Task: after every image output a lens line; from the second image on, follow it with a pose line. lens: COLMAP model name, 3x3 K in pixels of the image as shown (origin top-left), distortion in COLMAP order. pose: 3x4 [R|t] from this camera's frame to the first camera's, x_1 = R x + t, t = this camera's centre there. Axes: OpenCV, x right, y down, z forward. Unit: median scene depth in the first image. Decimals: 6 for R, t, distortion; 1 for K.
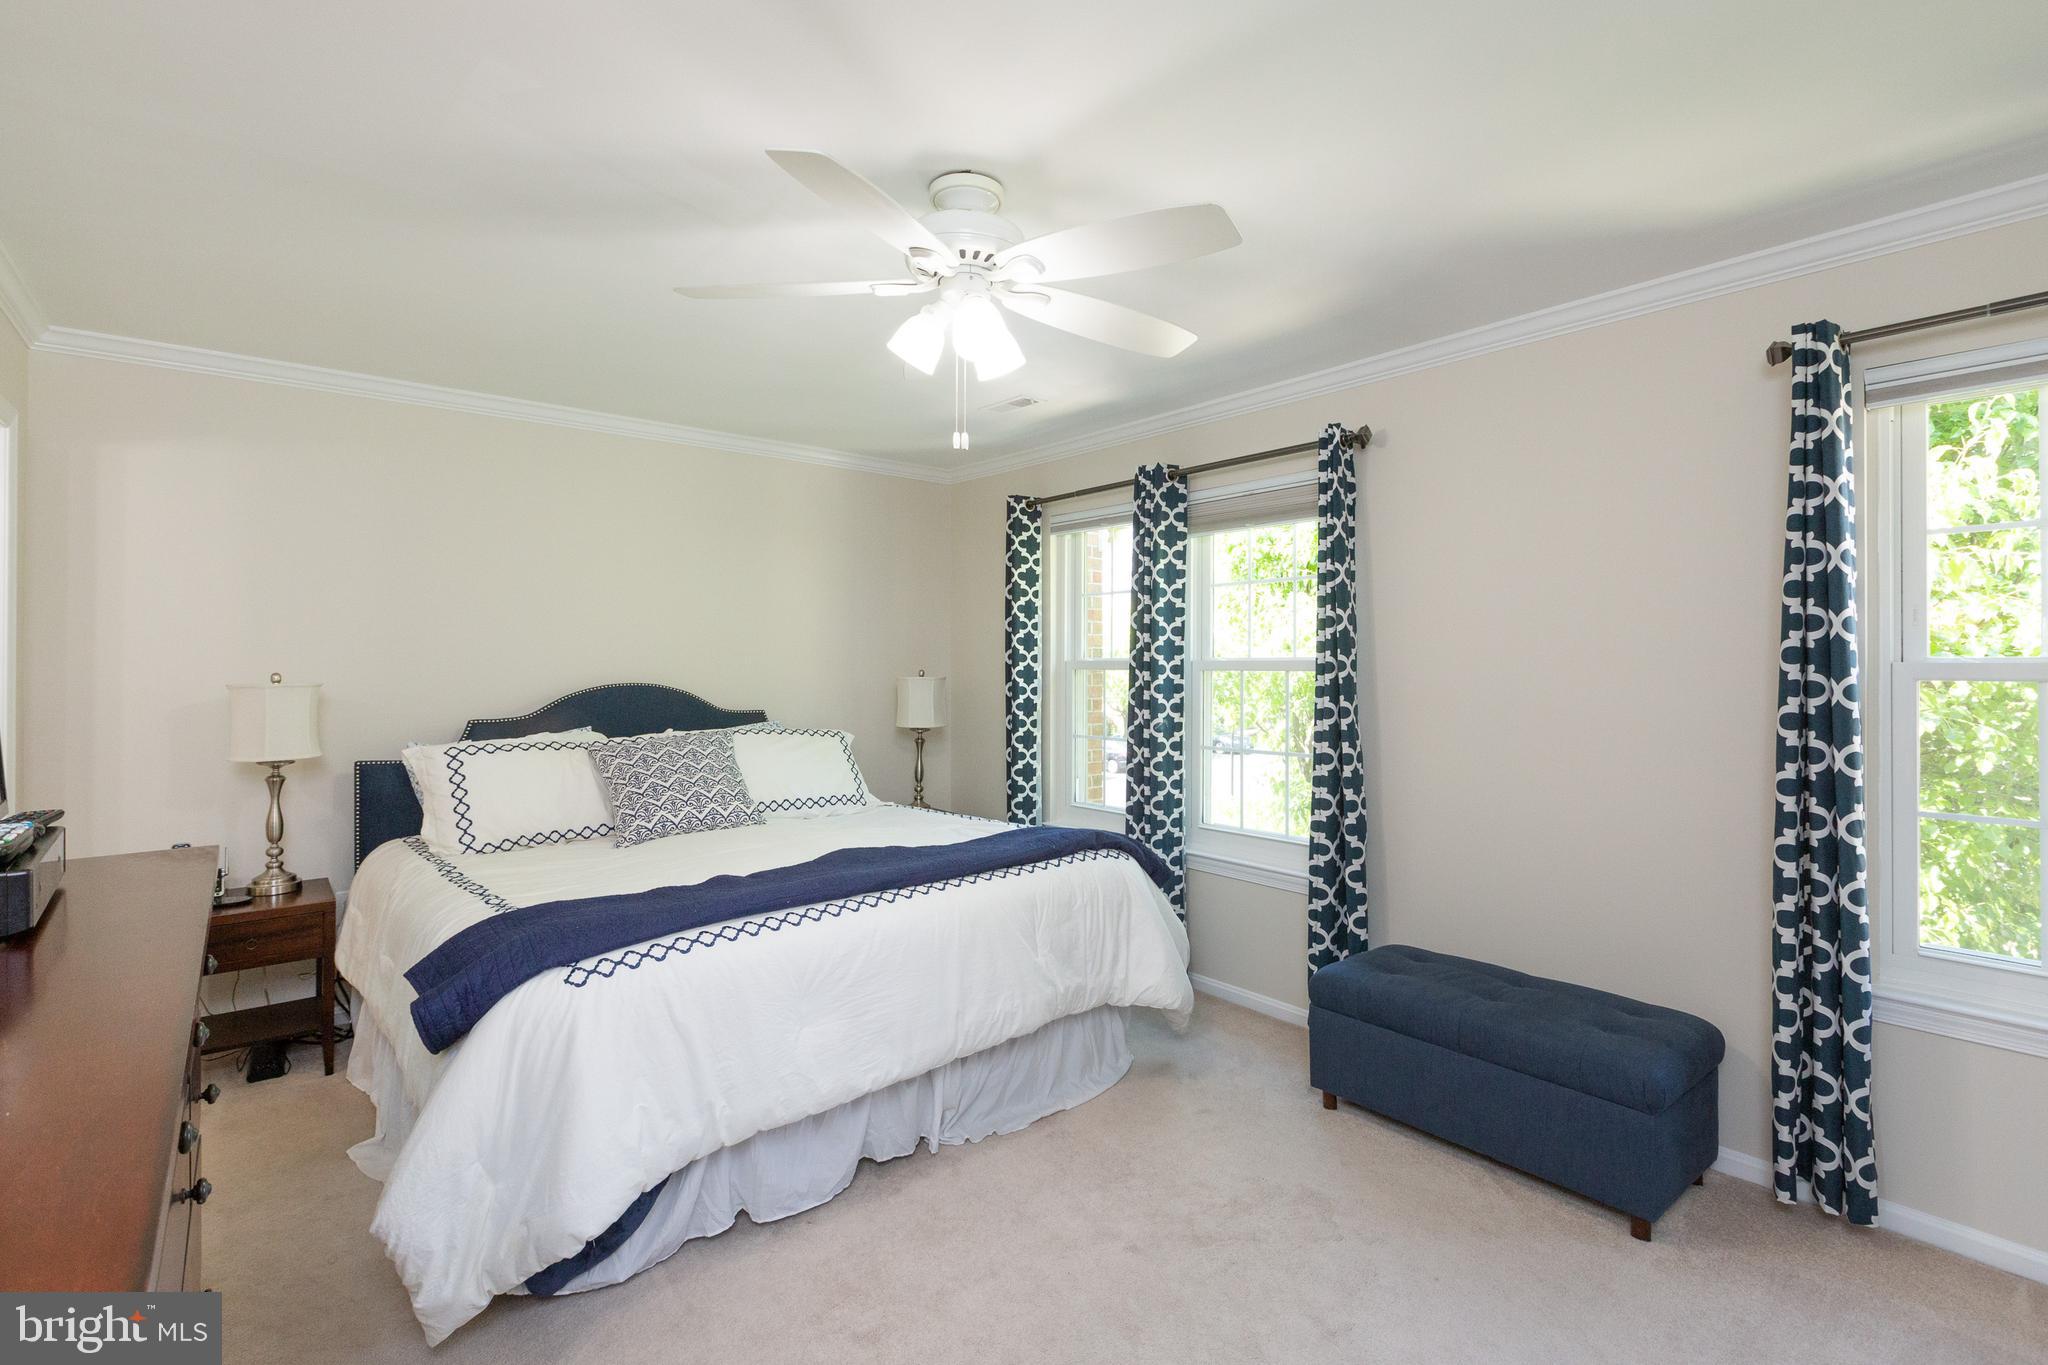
lens RADIAL K [[930.1, 0, 1032.5], [0, 930.1, 671.6], [0, 0, 1]] dist [0.005714, 0.000961]
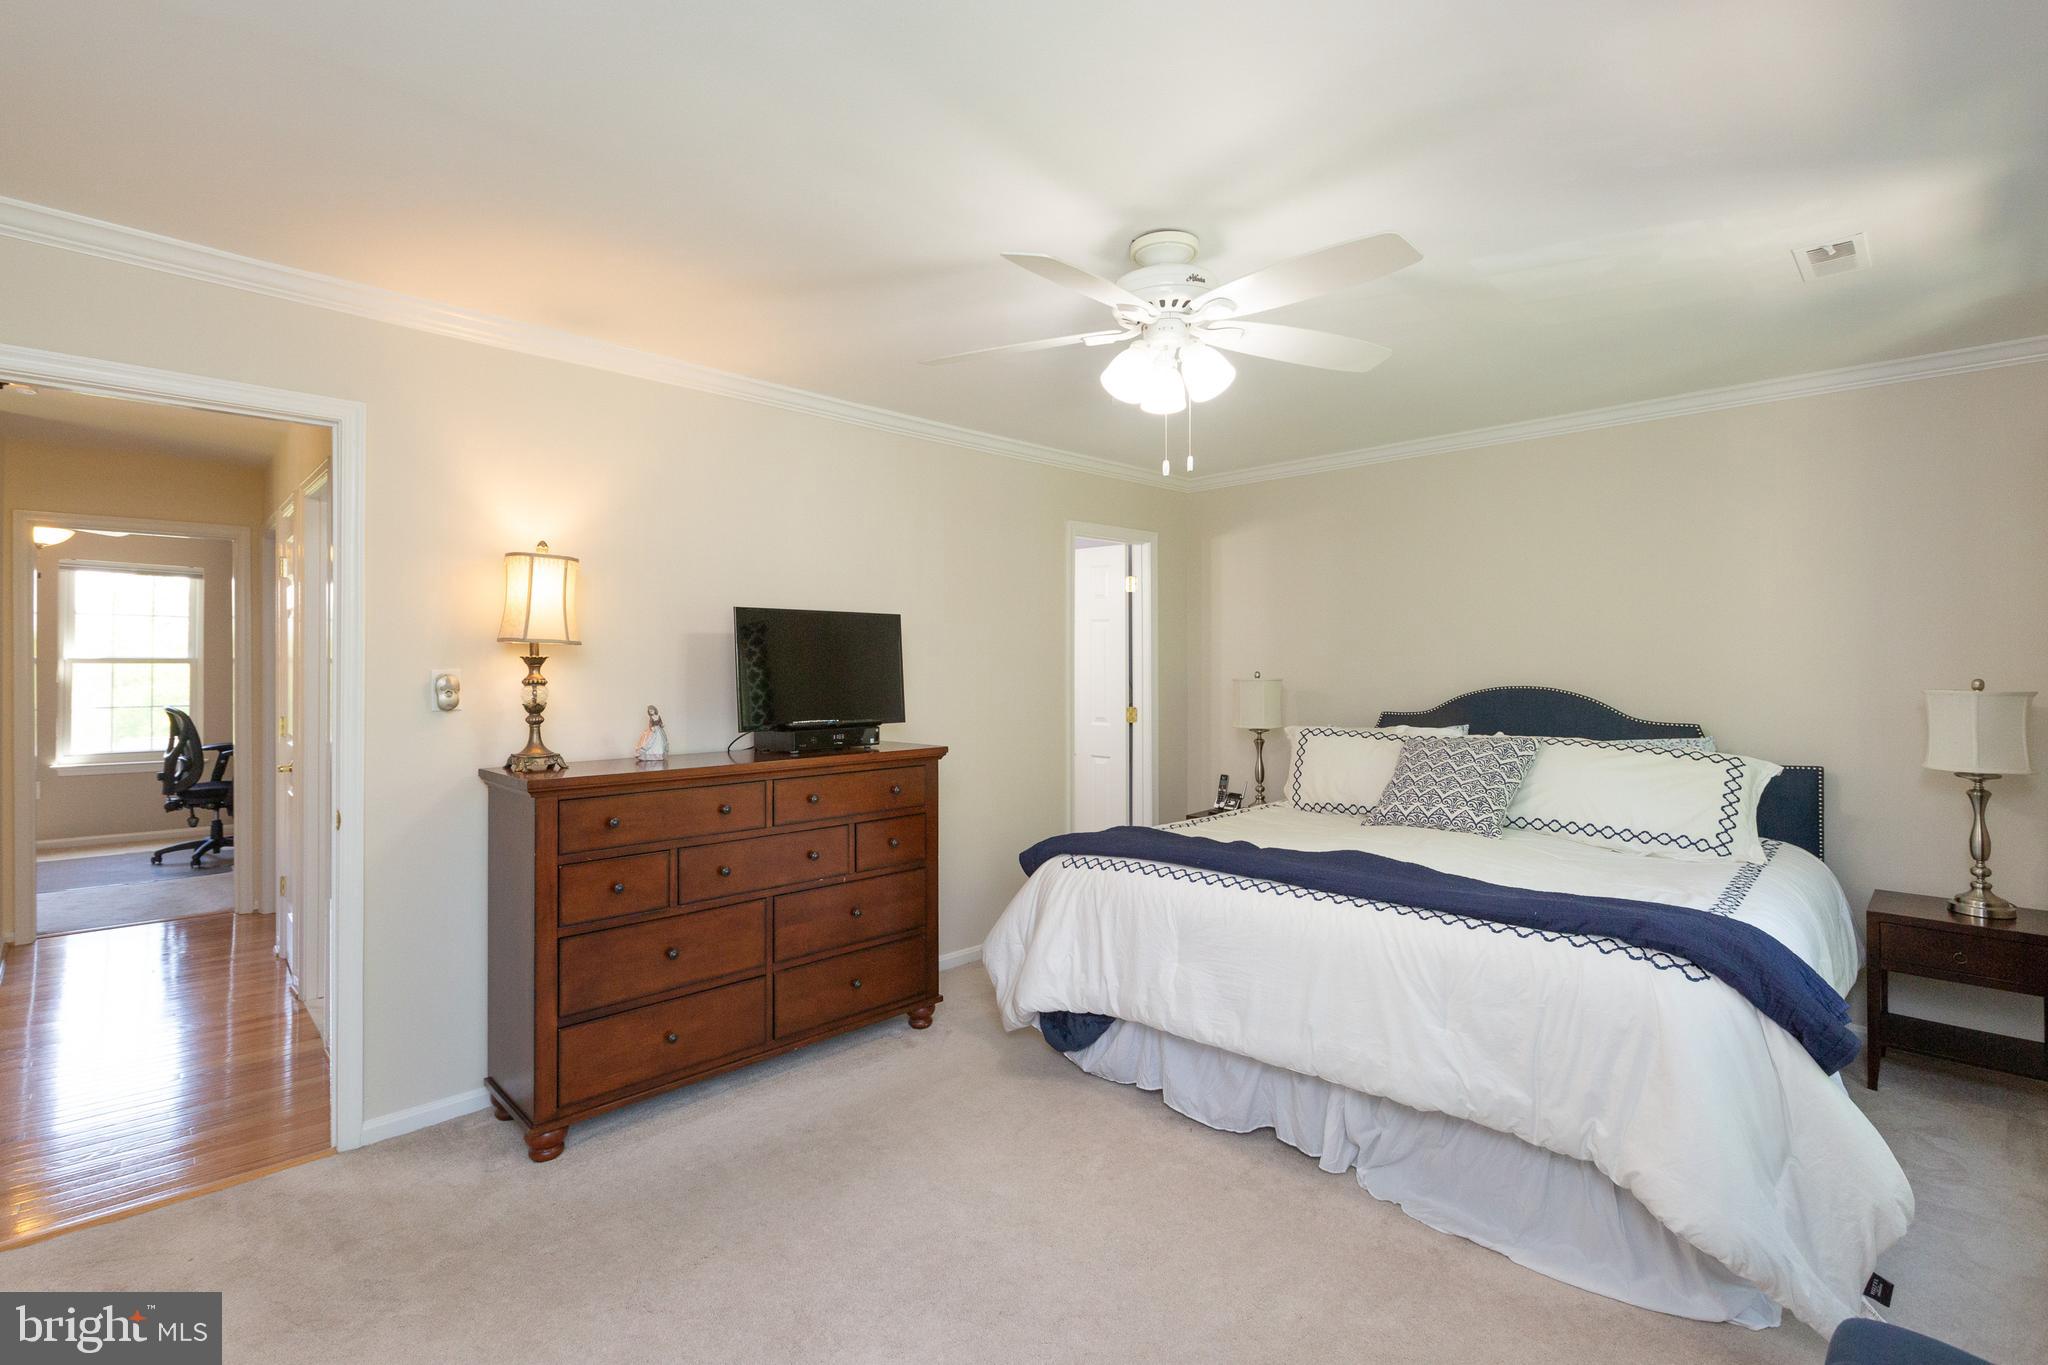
lens RADIAL K [[930.1, 0, 1032.5], [0, 930.1, 671.6], [0, 0, 1]] dist [0.005714, 0.000961]
pose [[0.100333, 0.010512, -0.994898, 0.741488], [-0.010902, 0.999896, 0.009465, -0.009889], [0.994894, 0.009897, 0.100437, 0.530233]]
